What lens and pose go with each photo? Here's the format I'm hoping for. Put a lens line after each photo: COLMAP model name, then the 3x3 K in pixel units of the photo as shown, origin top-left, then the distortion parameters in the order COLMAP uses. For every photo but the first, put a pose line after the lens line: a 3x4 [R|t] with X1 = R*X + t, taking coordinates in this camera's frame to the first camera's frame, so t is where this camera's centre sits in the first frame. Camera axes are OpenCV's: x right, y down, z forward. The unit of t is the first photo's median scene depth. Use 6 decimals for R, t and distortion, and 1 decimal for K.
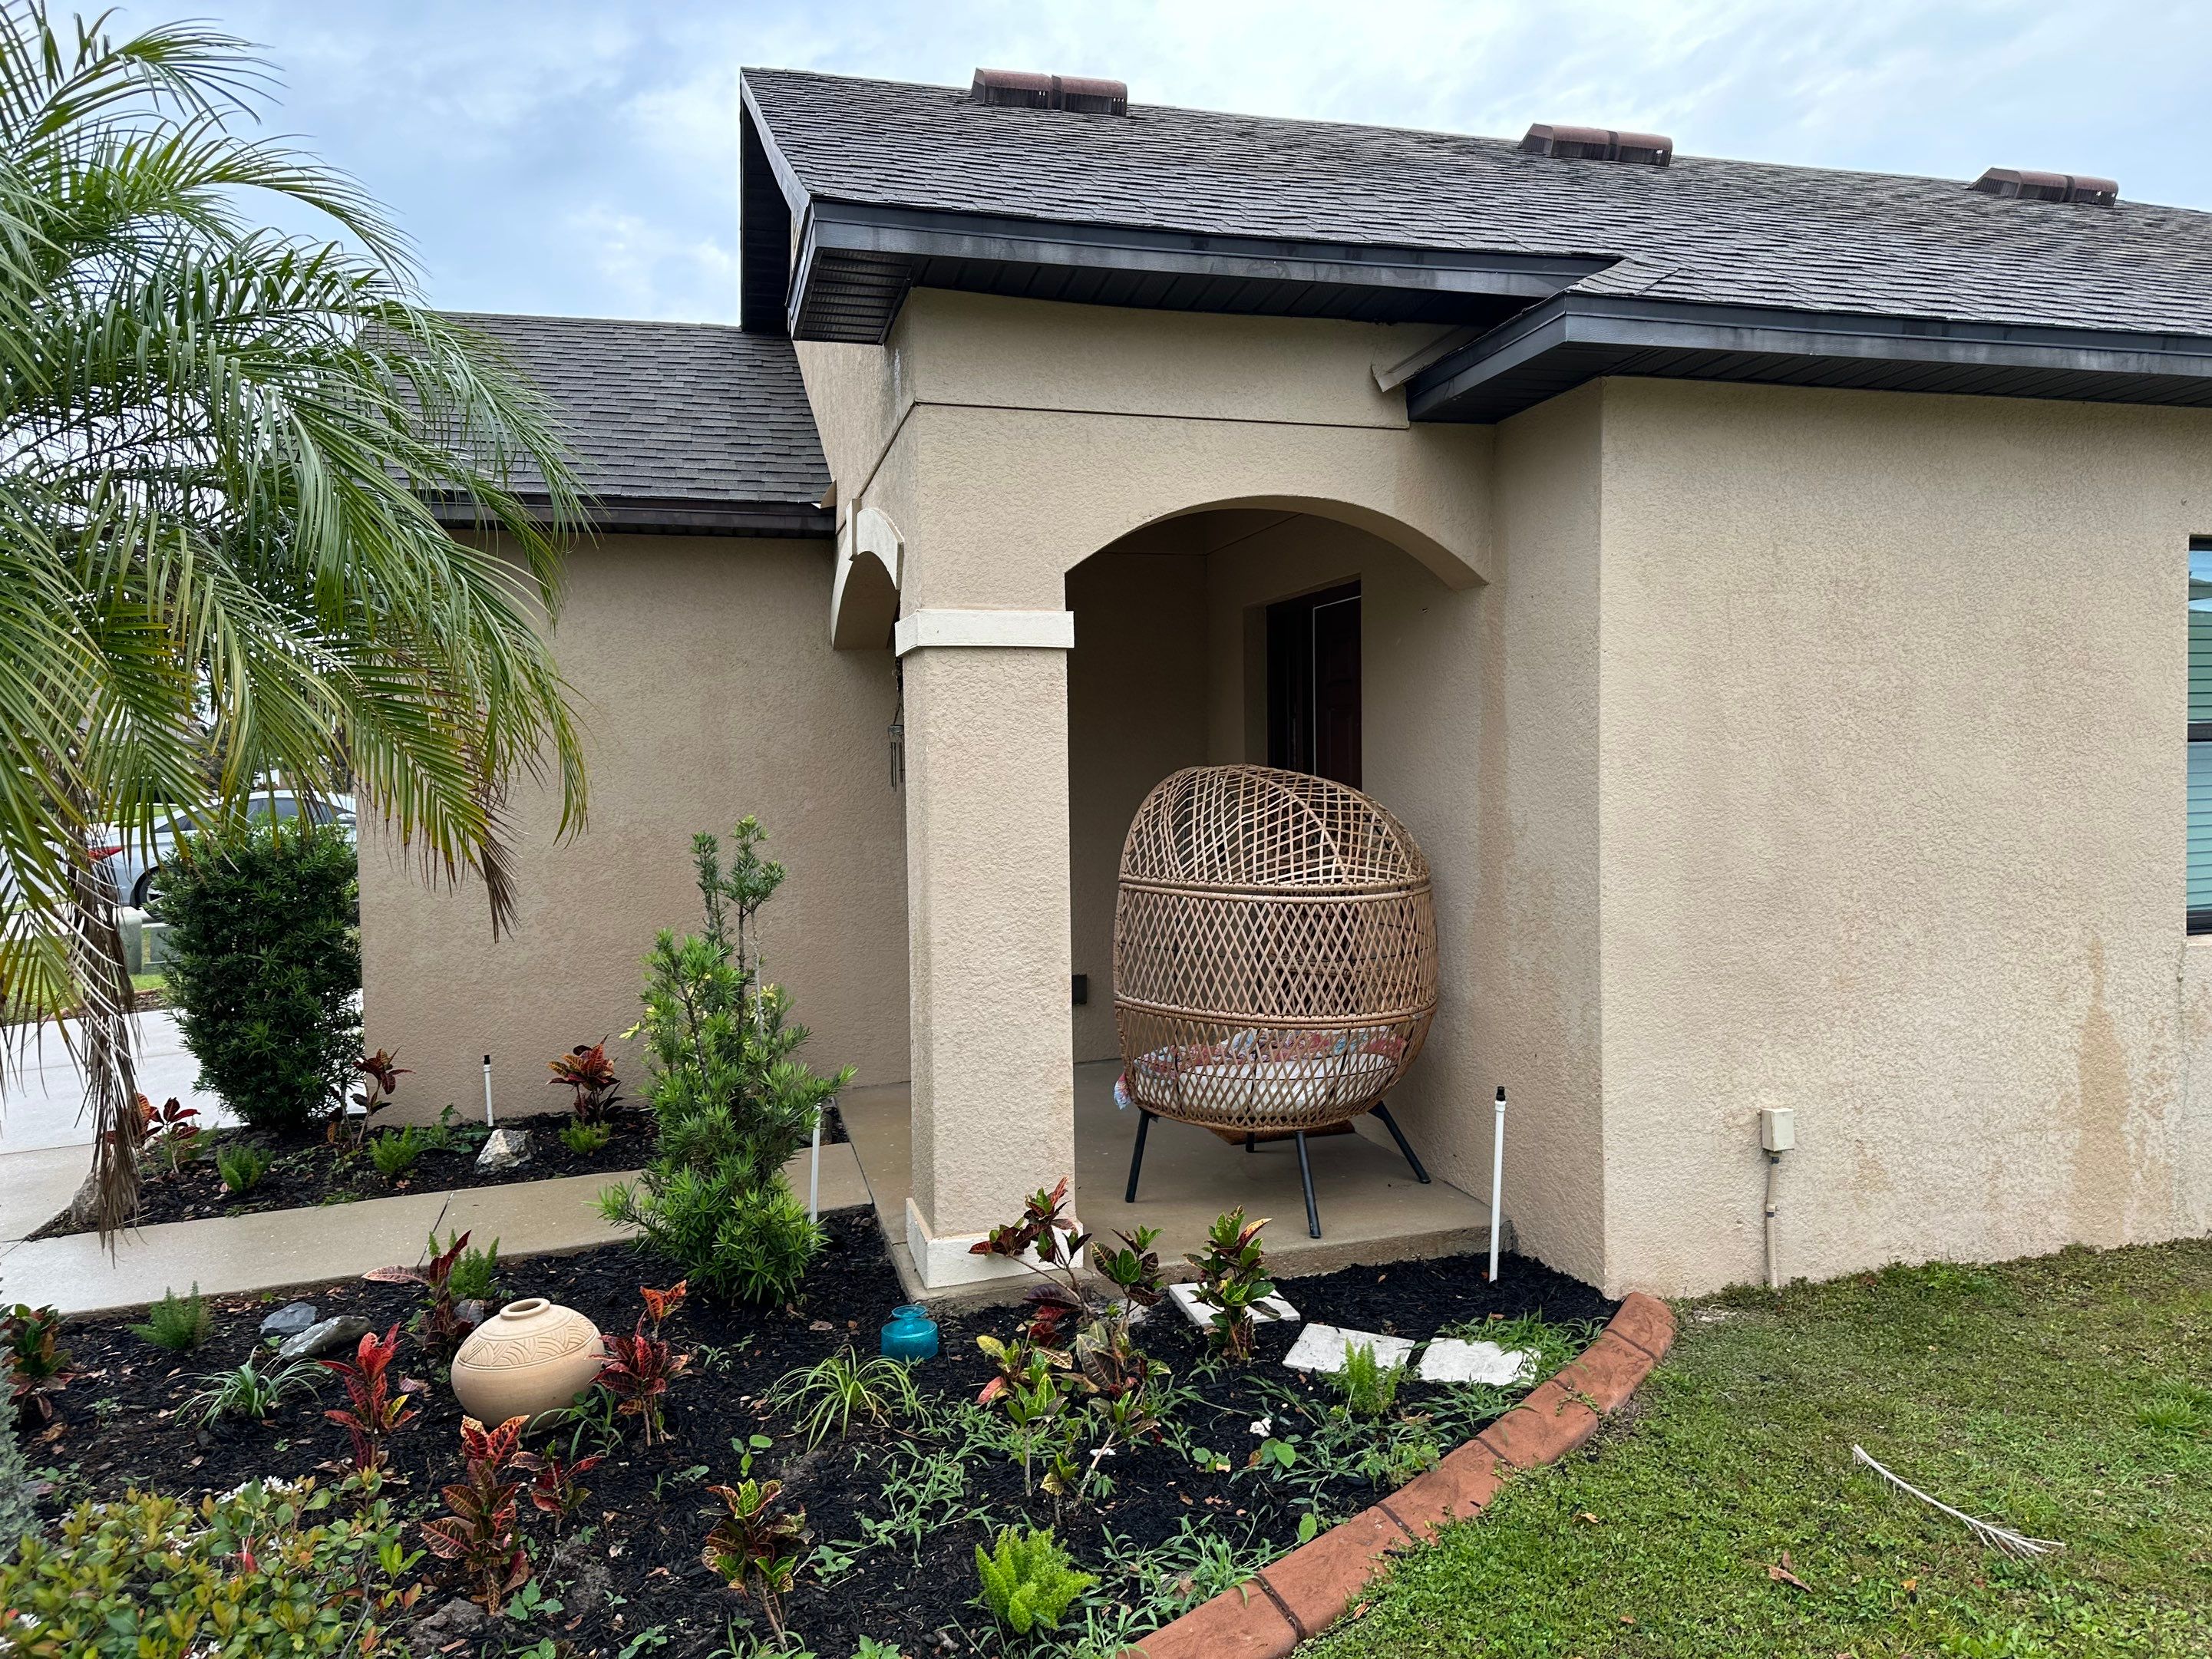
lens RADIAL K [[1520.8, 0, 1119.4], [0, 1520.8, 830.9], [0, 0, 1]] dist [0.117505, -0.190347]
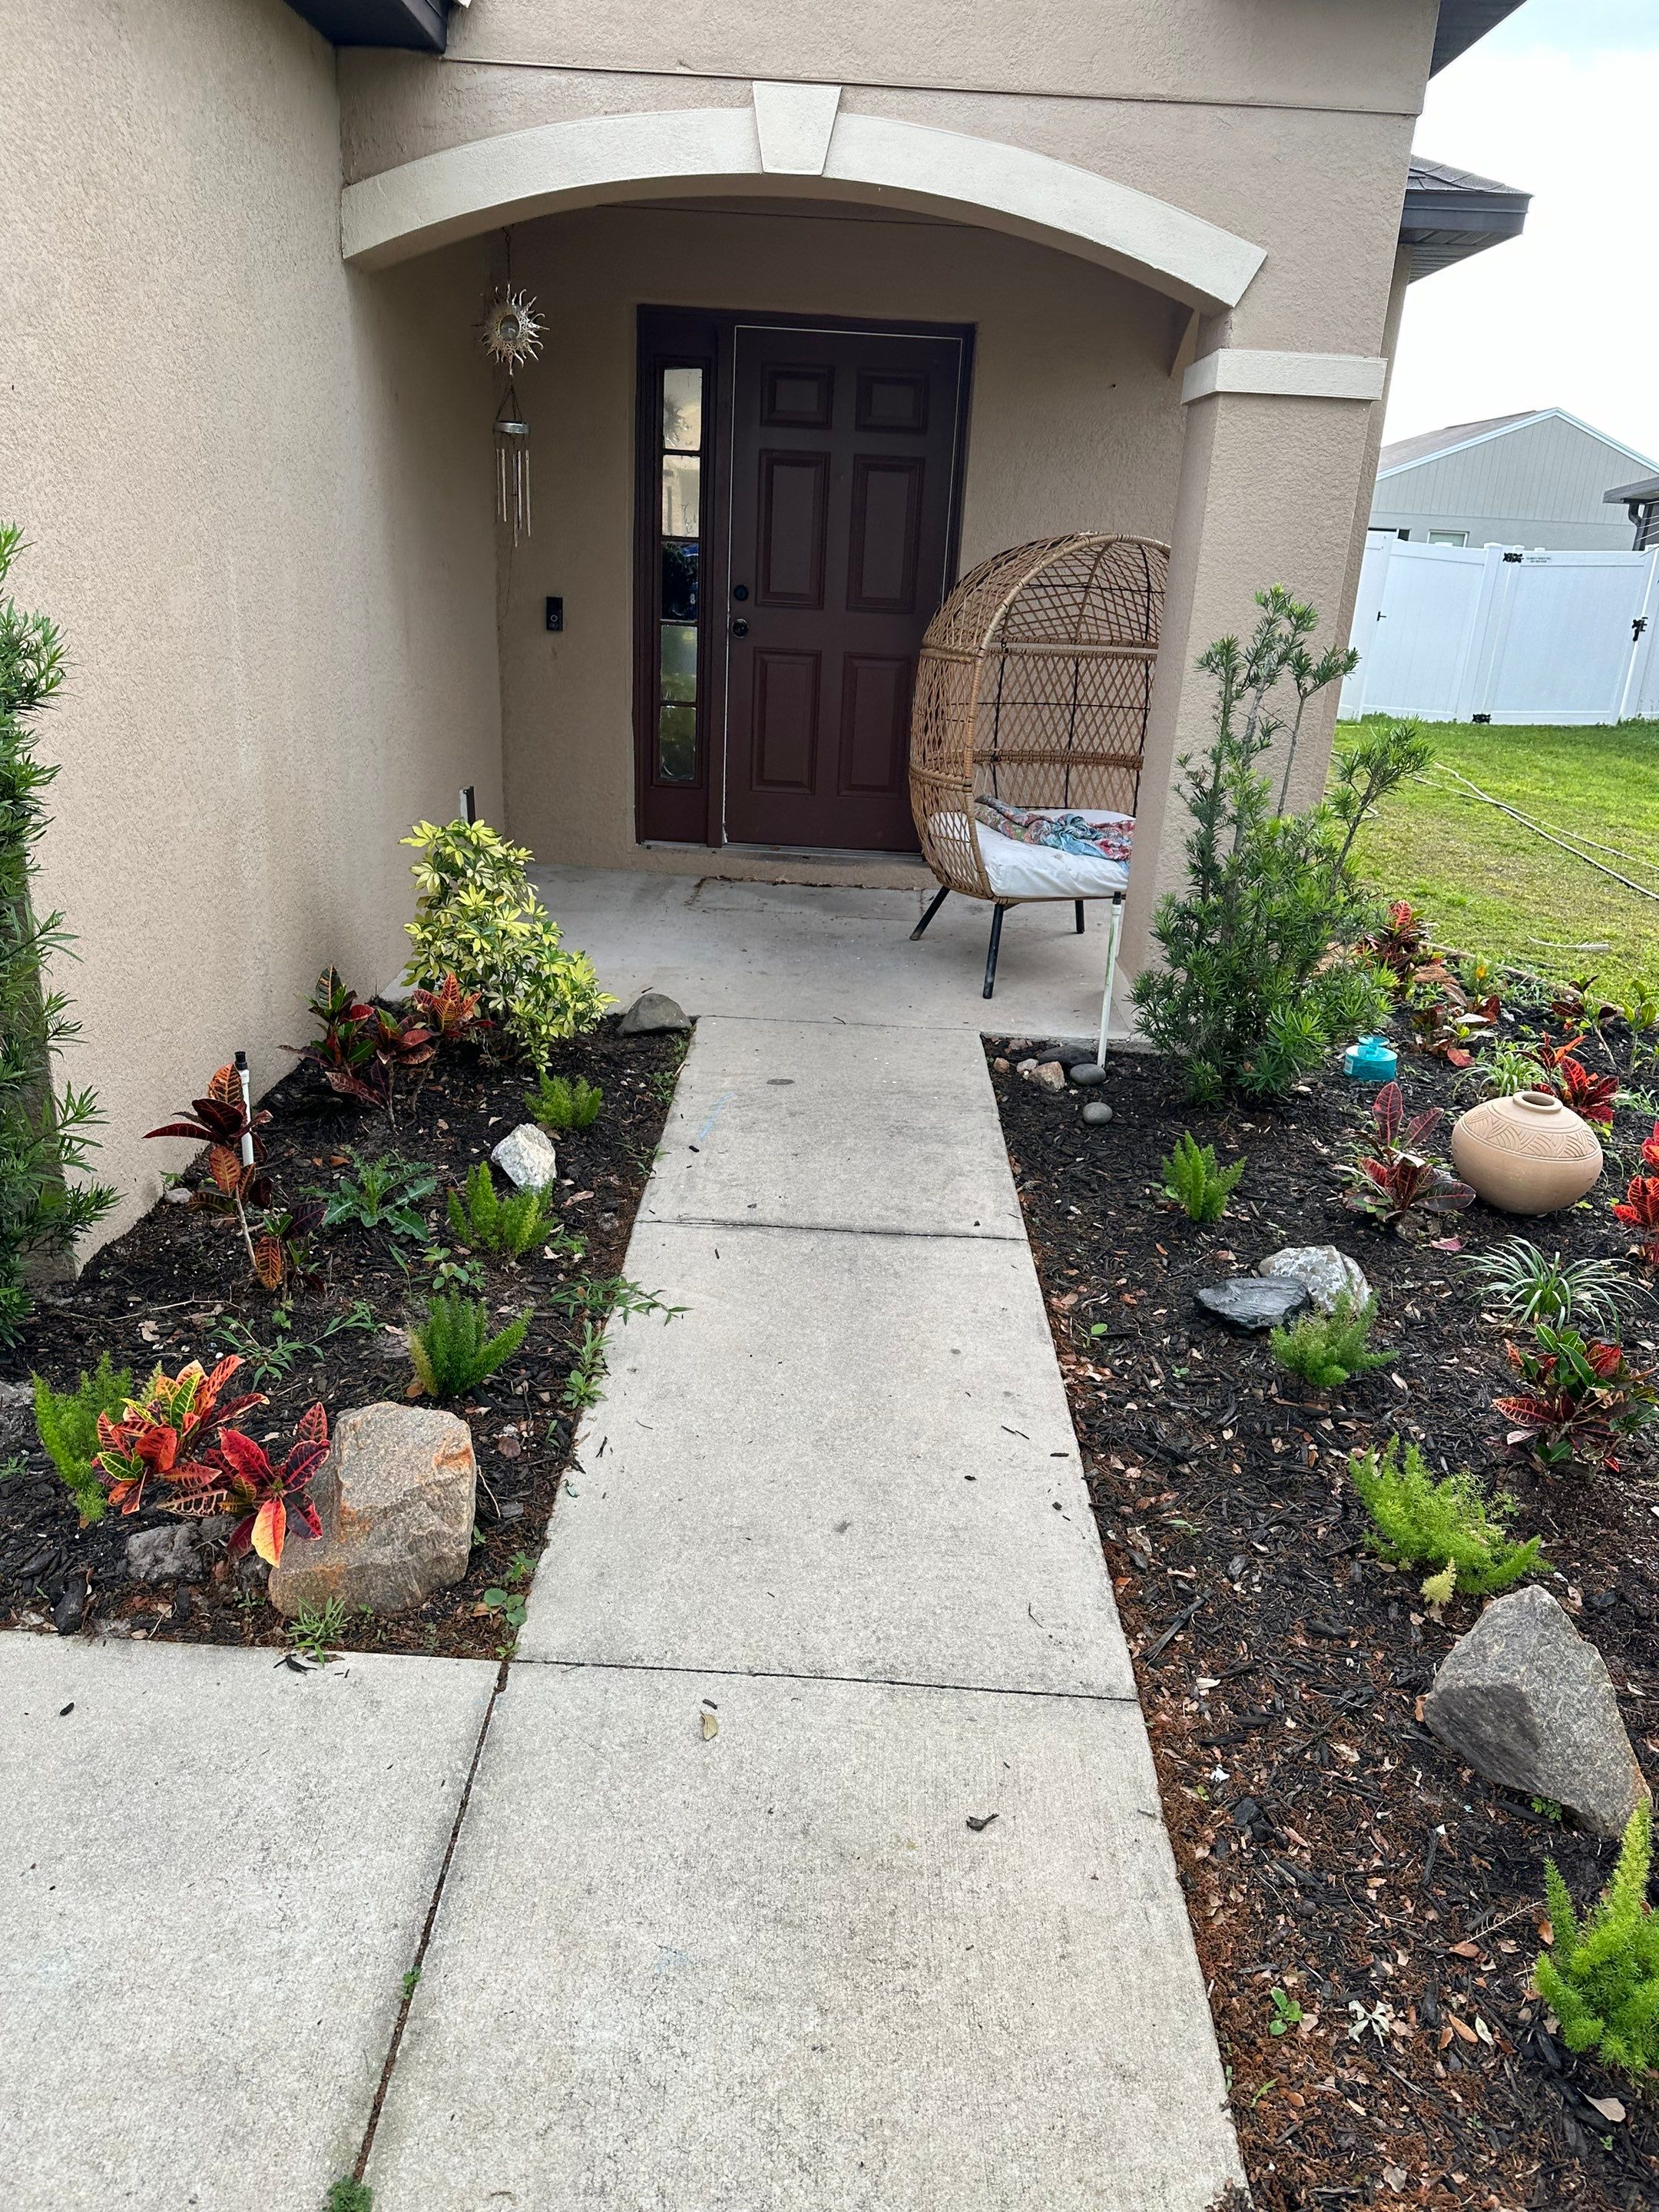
lens RADIAL K [[1537.4, 0, 834.2], [0, 1537.4, 1094.4], [0, 0, 1]] dist [0.090888, -0.115233]
pose [[0.277765, -0.294392, 0.914429, -0.812509], [-0.010618, 0.950887, 0.309355, -0.003078], [-0.960590, -0.095637, 0.260997, 0.663415]]
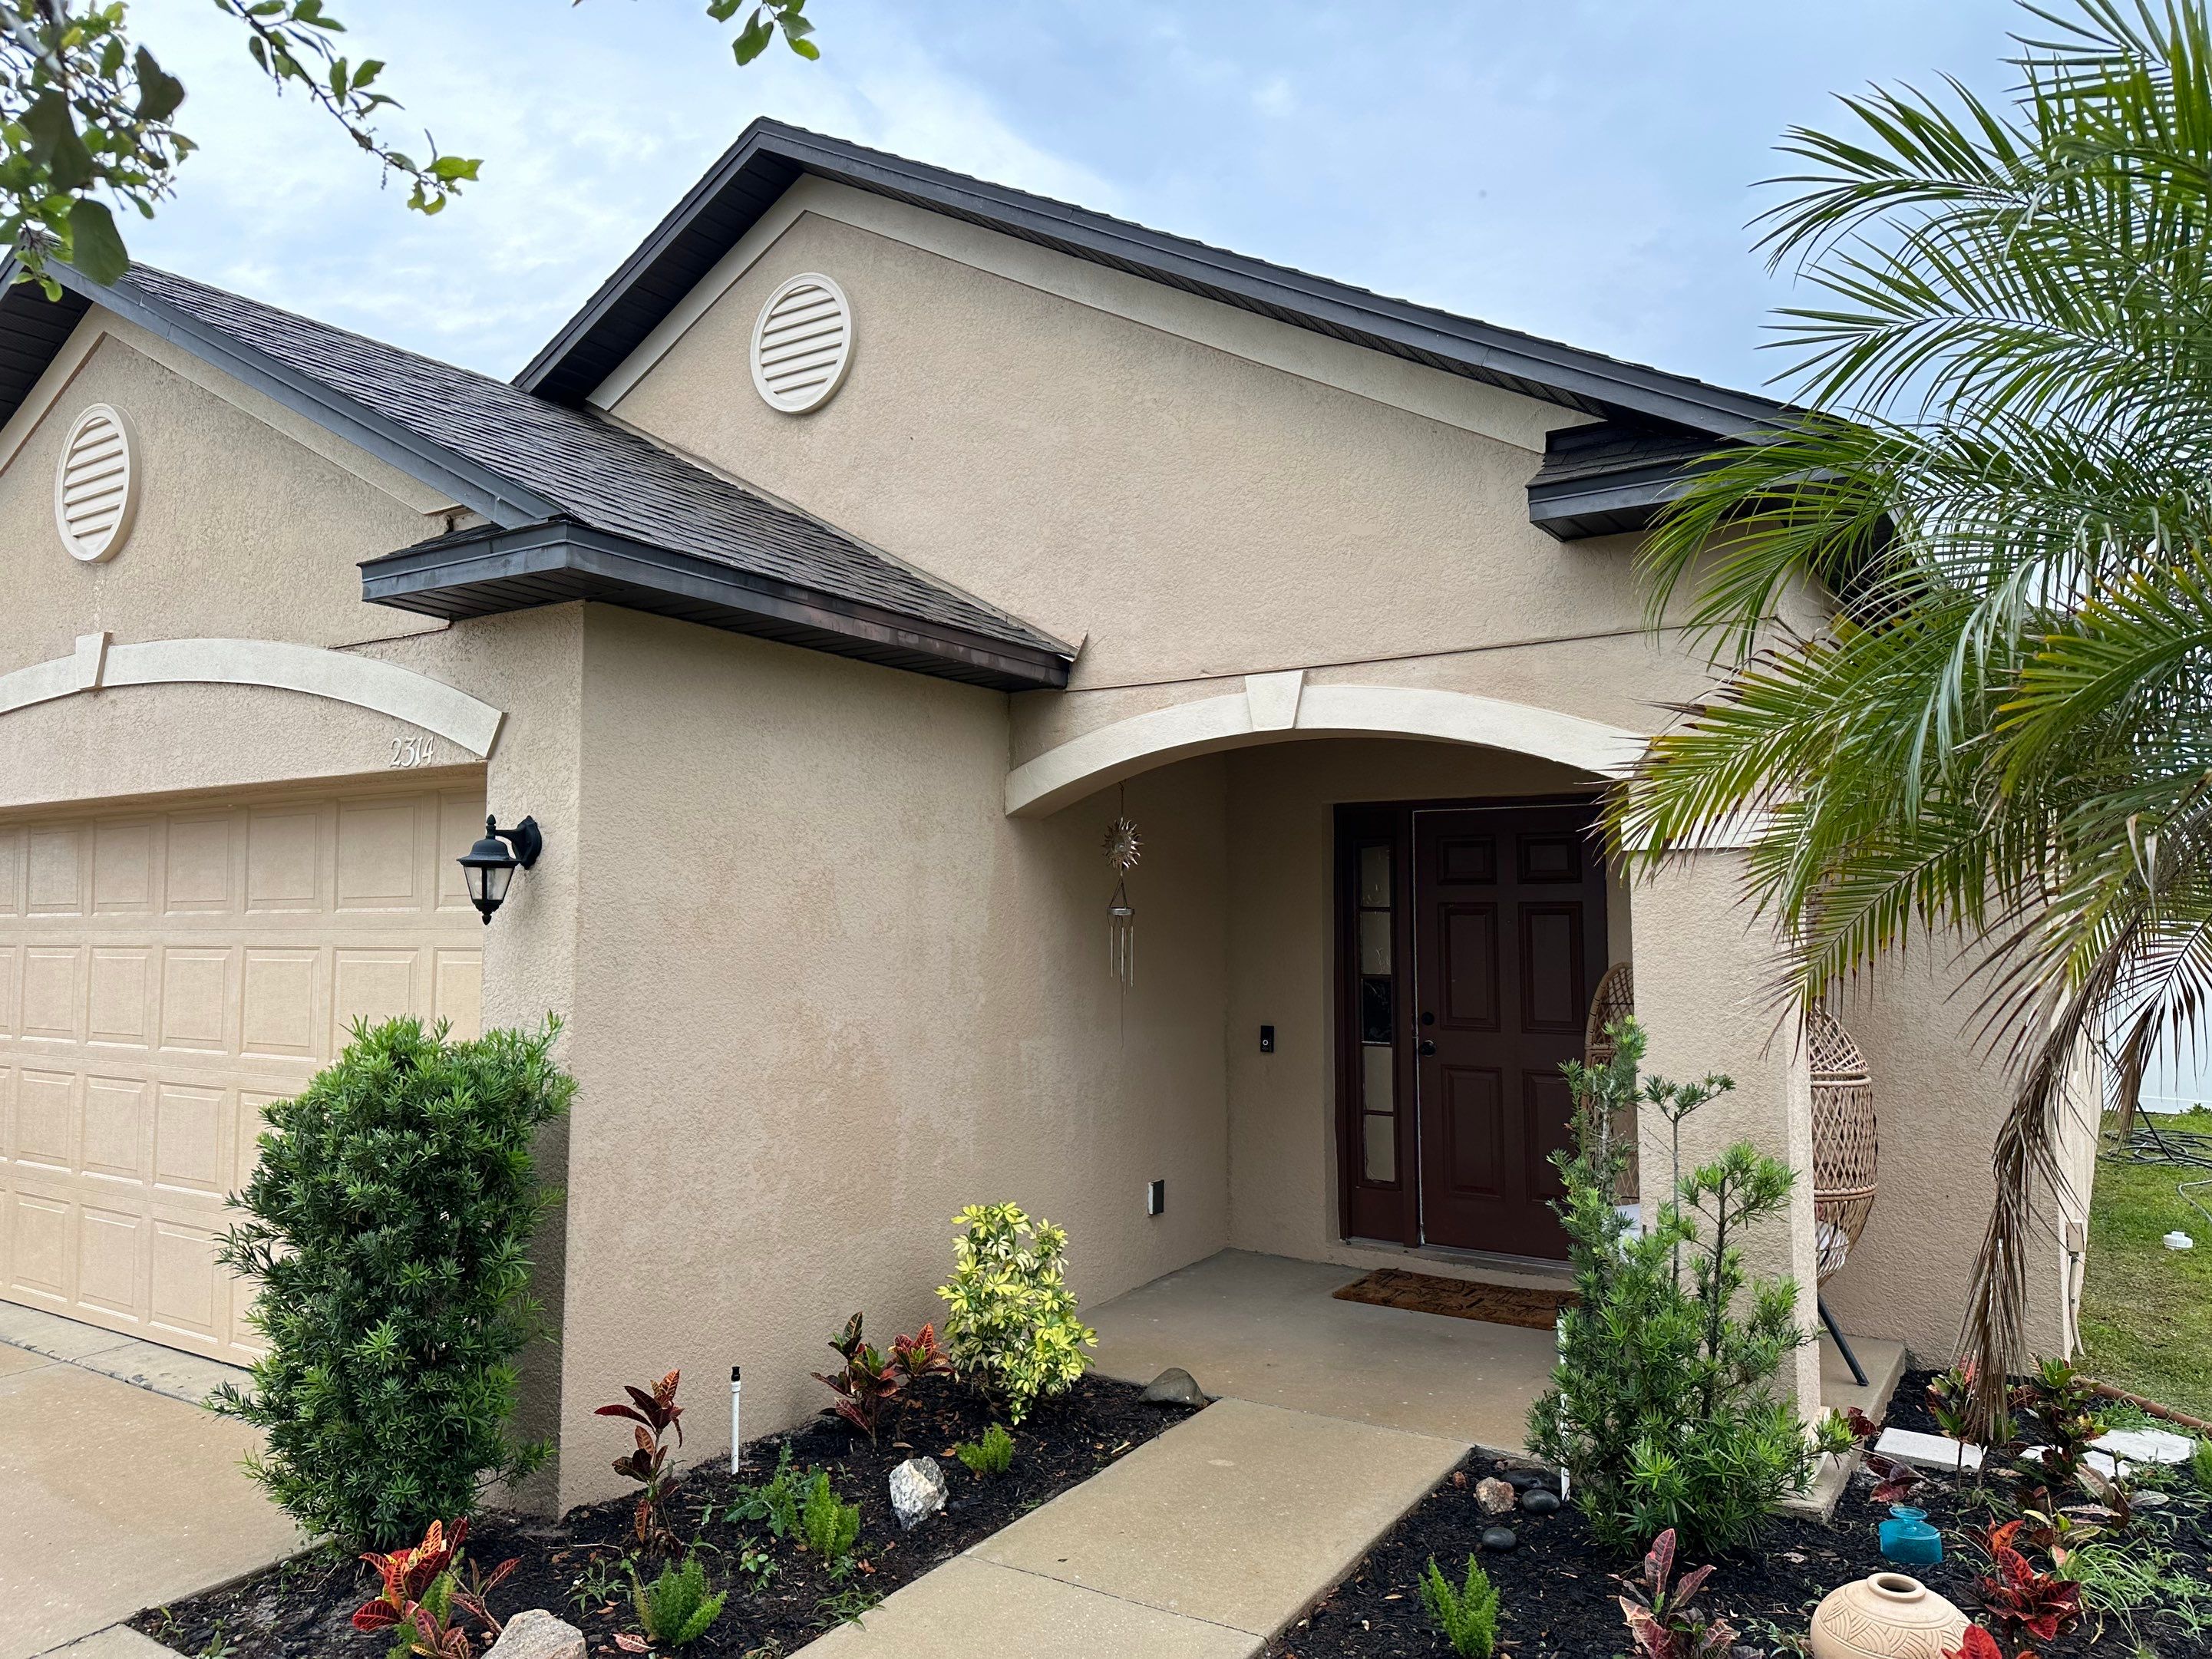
lens RADIAL K [[1522.7, 0, 1114.3], [0, 1522.7, 818.0], [0, 0, 1]] dist [0.114388, -0.181889]
pose [[0.749538, 0.067999, 0.658459, -0.741682], [0.015861, 0.992580, -0.120558, -0.014094], [-0.661771, 0.100807, 0.742898, 0.335223]]
